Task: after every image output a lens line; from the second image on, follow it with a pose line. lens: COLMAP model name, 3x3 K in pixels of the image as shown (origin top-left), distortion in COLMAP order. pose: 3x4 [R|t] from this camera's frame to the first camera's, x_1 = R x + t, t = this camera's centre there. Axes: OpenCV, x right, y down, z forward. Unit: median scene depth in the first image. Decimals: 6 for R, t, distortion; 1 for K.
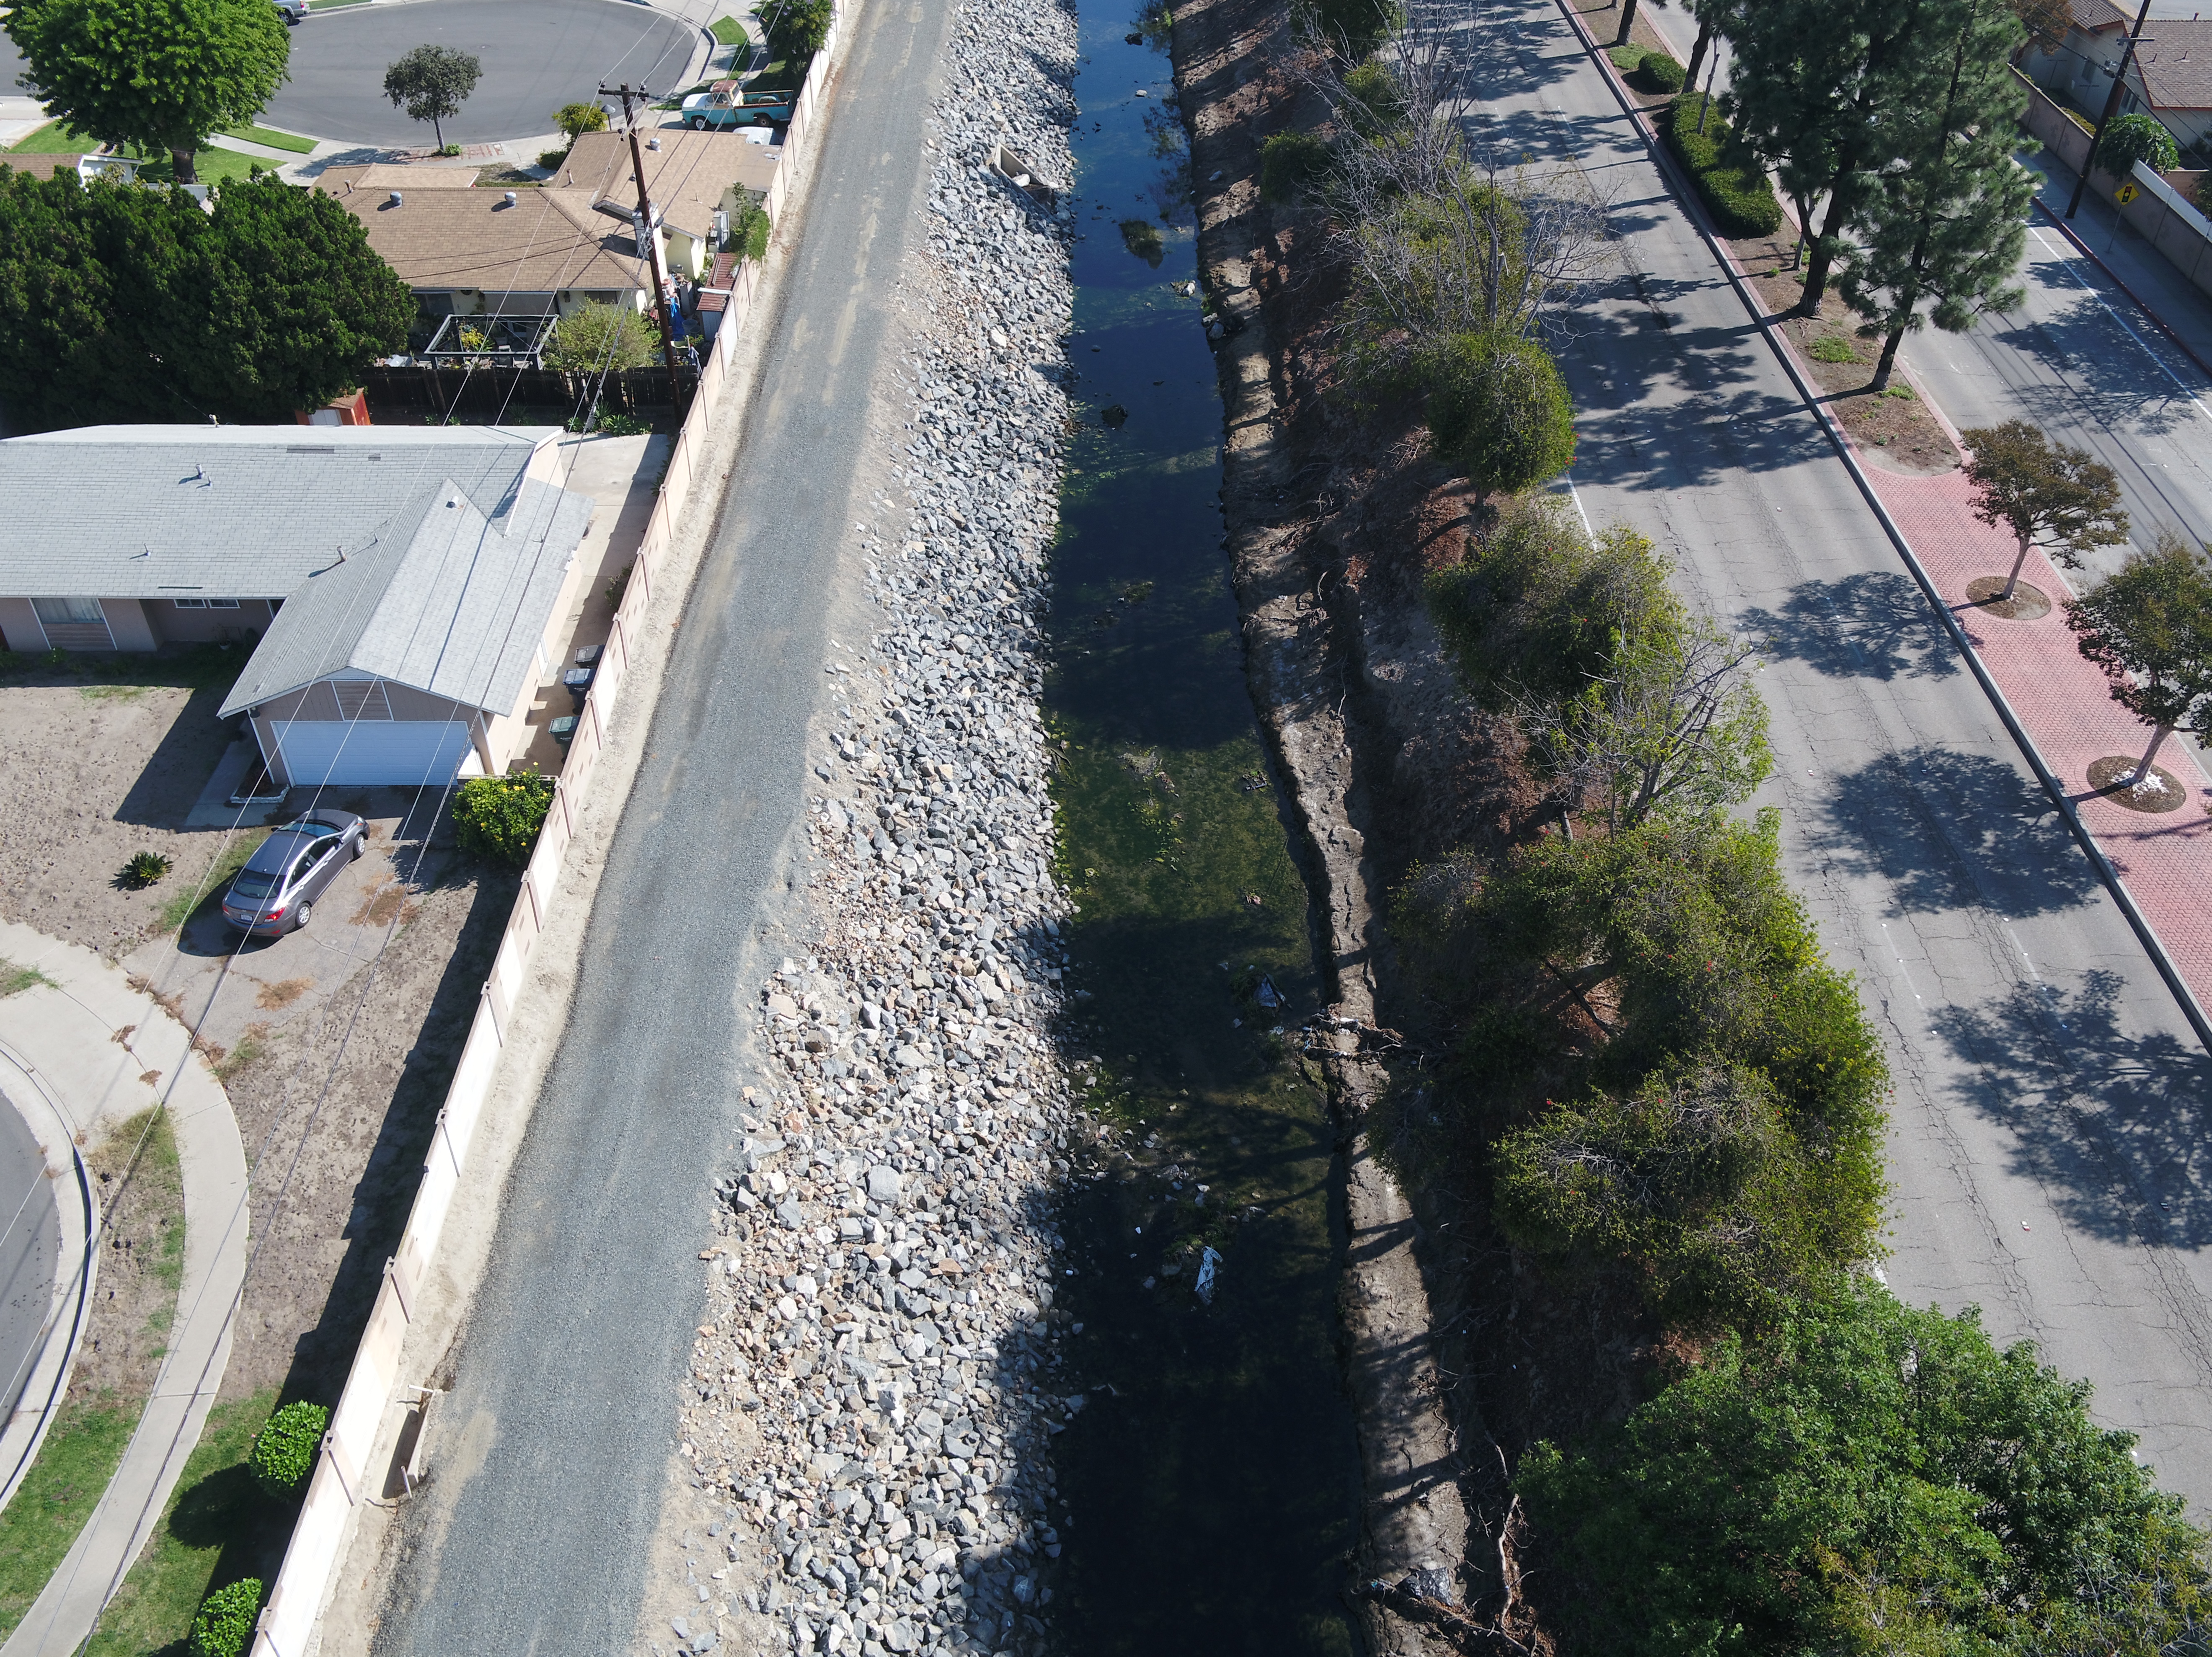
lens RADIAL K [[1928.7, 0, 1111.6], [0, 1928.7, 833.5], [0, 0, 1]] dist [0.002869, -0.007128]
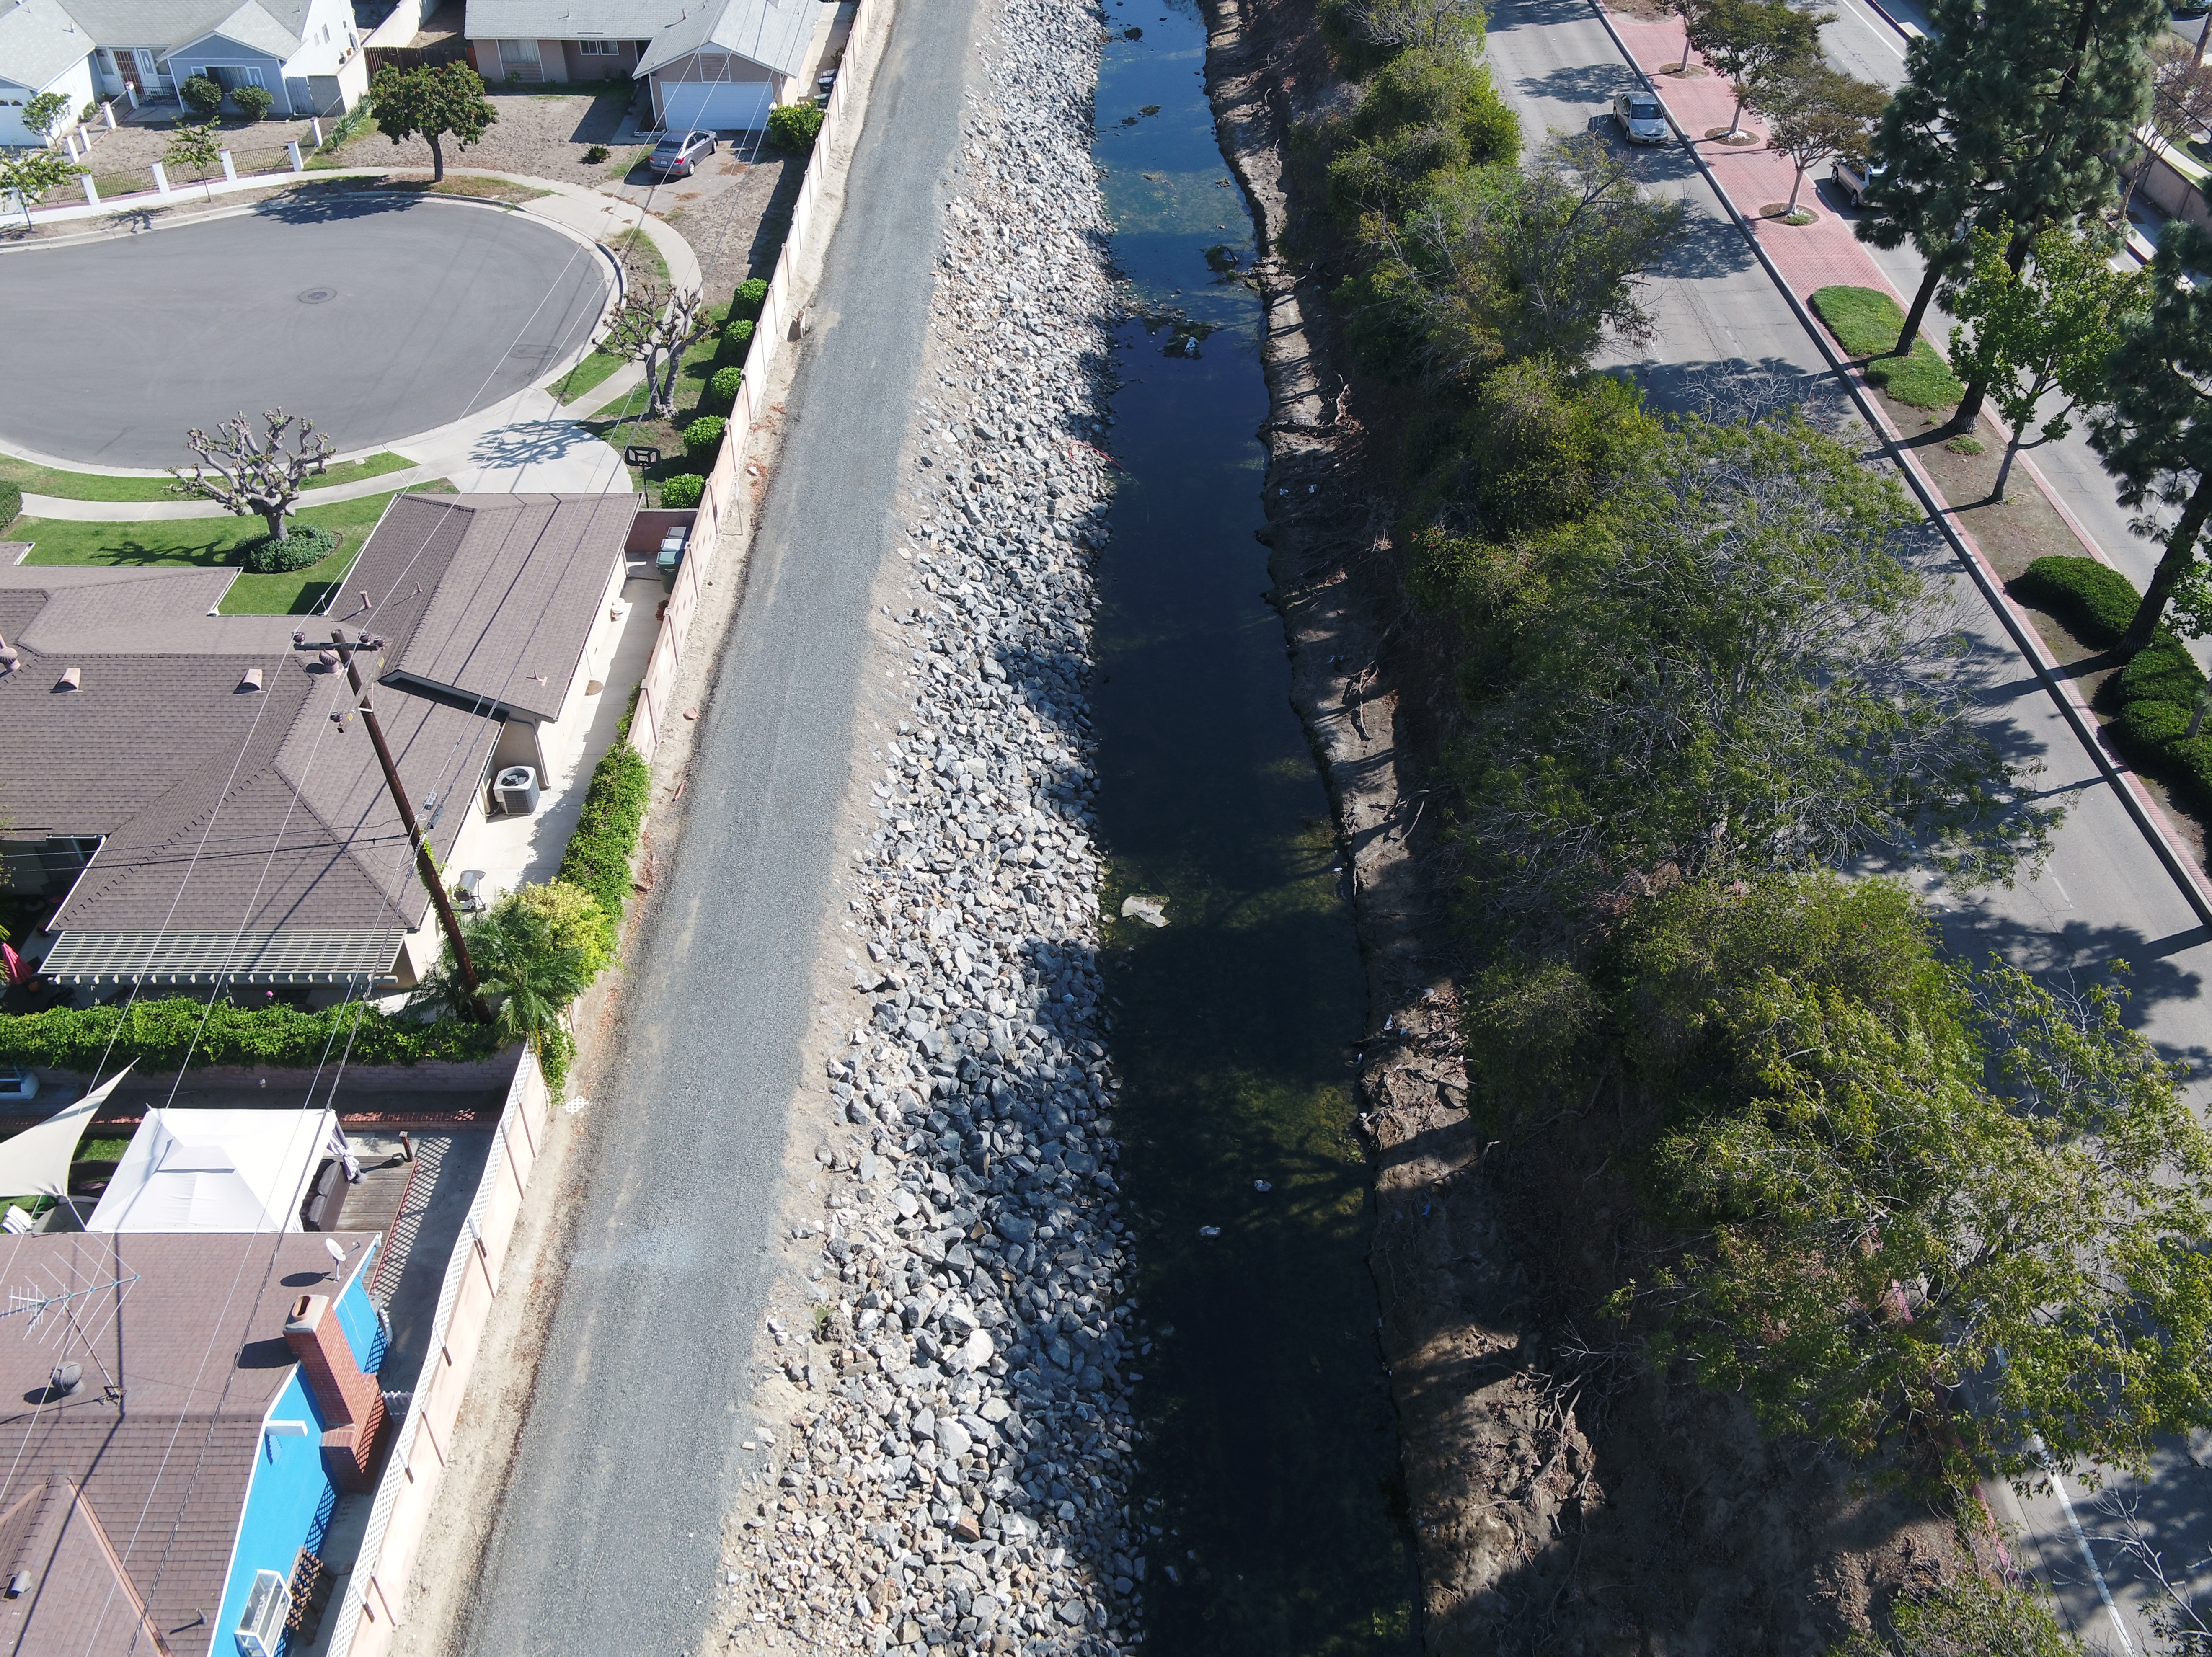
lens RADIAL K [[1928.7, 0, 1104.0], [0, 1928.7, 824.5], [0, 0, 1]] dist [0.002869, -0.007128]
pose [[0.999991, 0.000923, -0.004126, -0.018637], [-0.000939, 0.999991, -0.004024, 0.506449], [0.004122, 0.004027, 0.999983, -0.613594]]
